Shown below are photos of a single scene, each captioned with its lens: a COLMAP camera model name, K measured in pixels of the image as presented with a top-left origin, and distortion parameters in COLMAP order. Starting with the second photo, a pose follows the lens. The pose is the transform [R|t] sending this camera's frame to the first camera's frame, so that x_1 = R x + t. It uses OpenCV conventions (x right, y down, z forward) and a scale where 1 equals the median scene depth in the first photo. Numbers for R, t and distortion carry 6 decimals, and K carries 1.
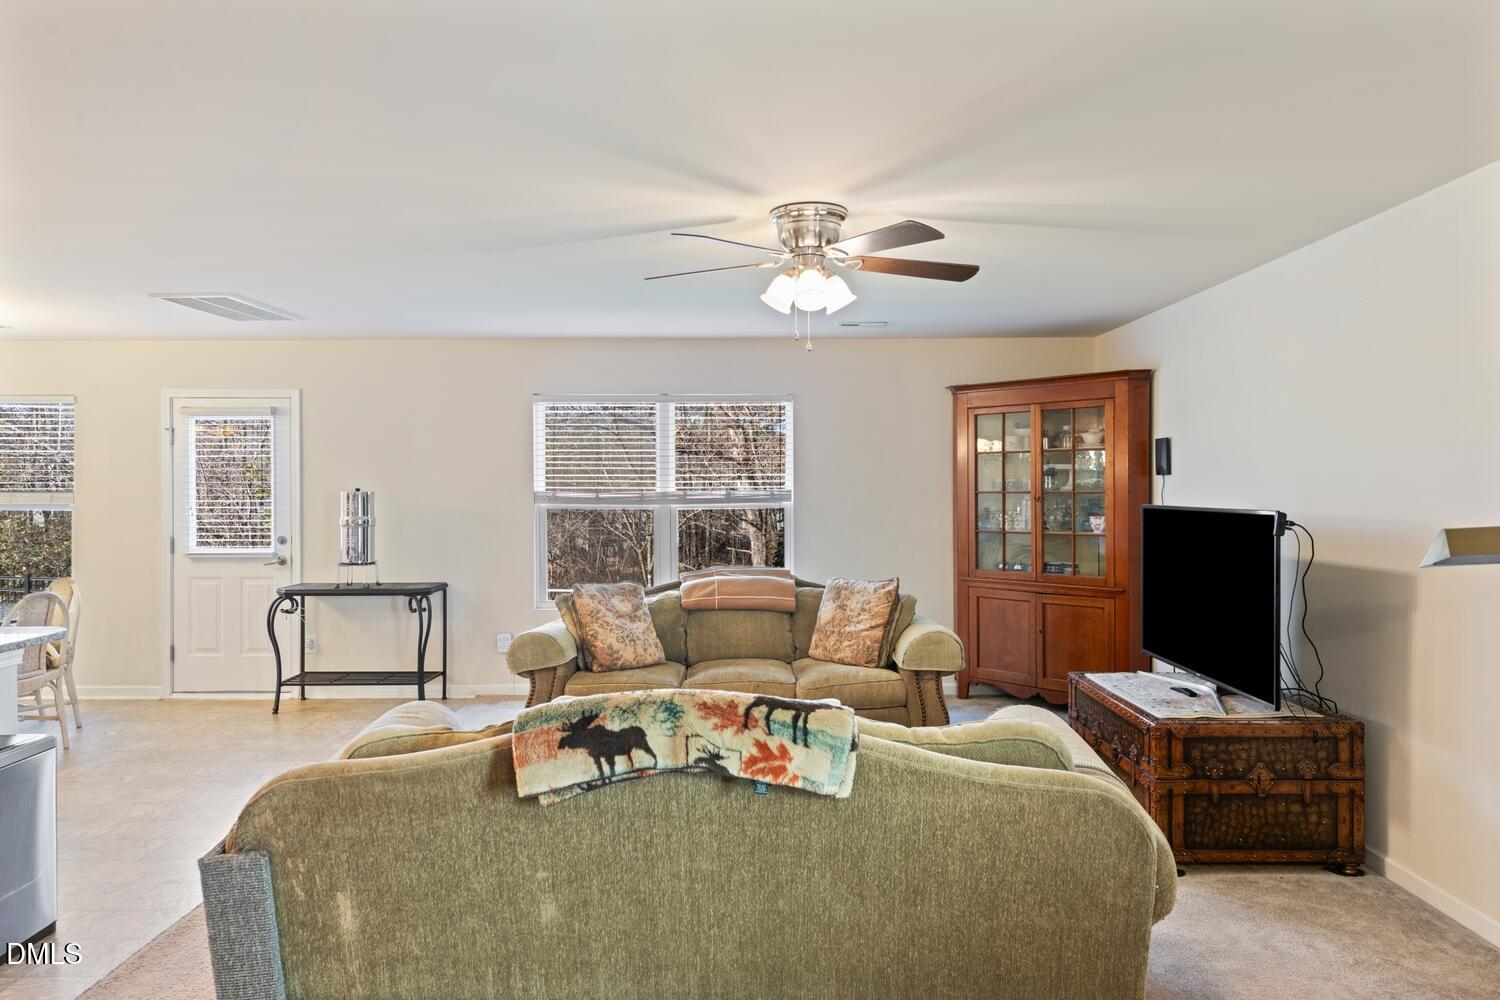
lens RADIAL K [[1005.5, 0, 754.7], [0, 1005.5, 493.8], [0, 0, 1]] dist [0.020325, -0.006447]
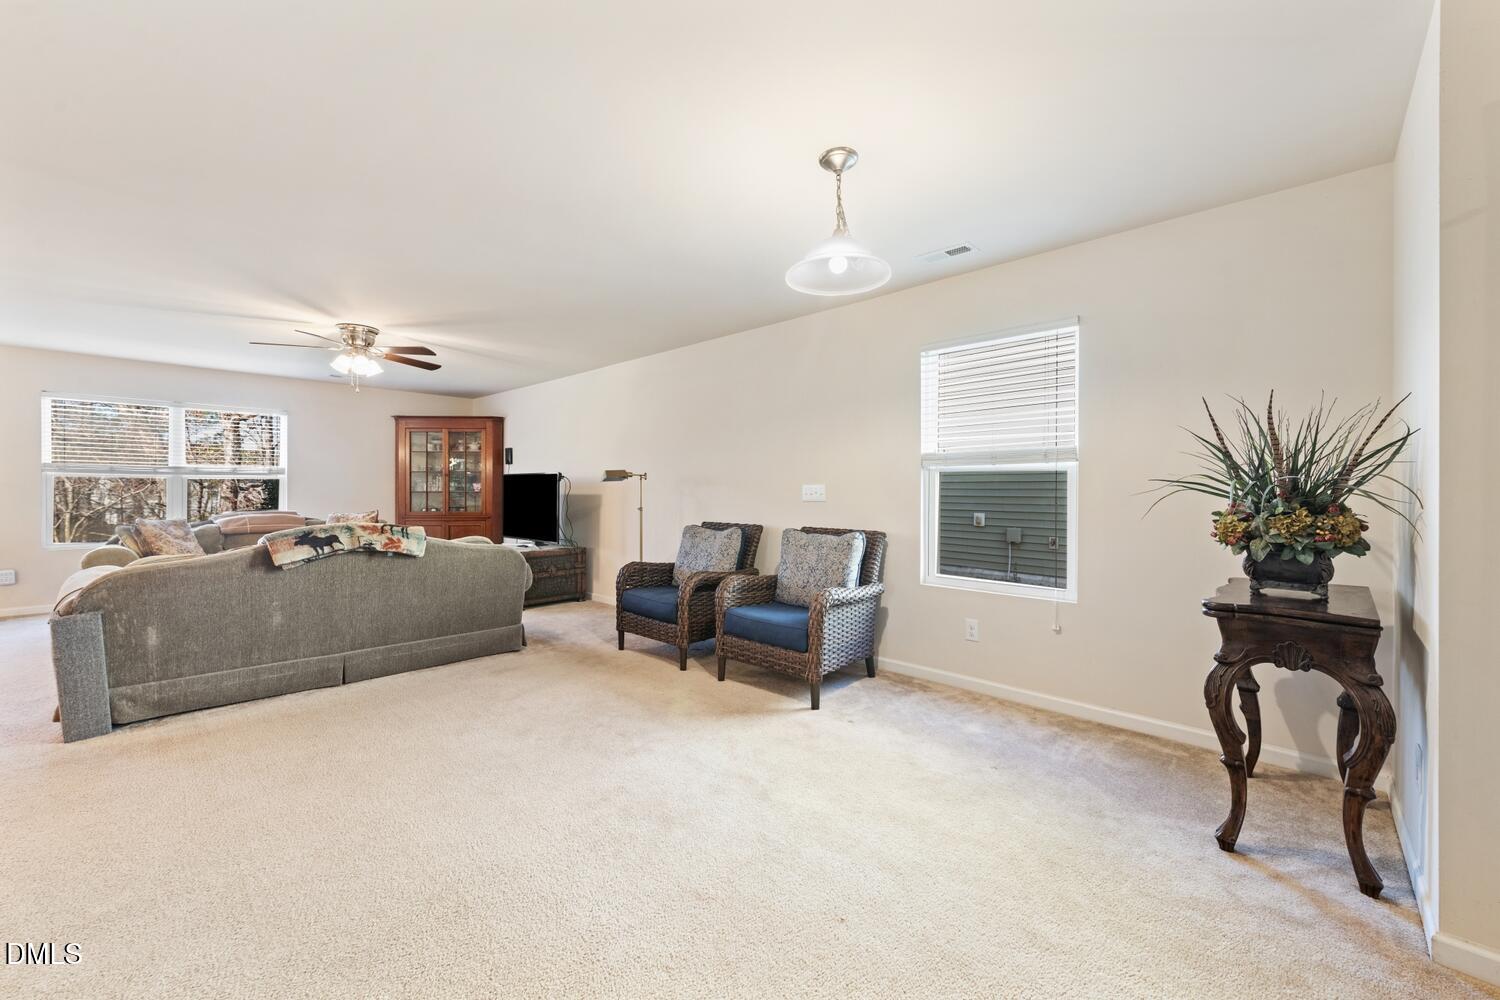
lens RADIAL K [[580.4, 0, 752.5], [0, 580.4, 494.5], [0, 0, 1]] dist [0.001755, 0.000084]
pose [[0.685105, 0.000489, 0.728444, -0.435751], [-0.003751, 0.999989, 0.002856, 0.111353], [-0.728434, -0.004689, 0.685100, -0.751129]]
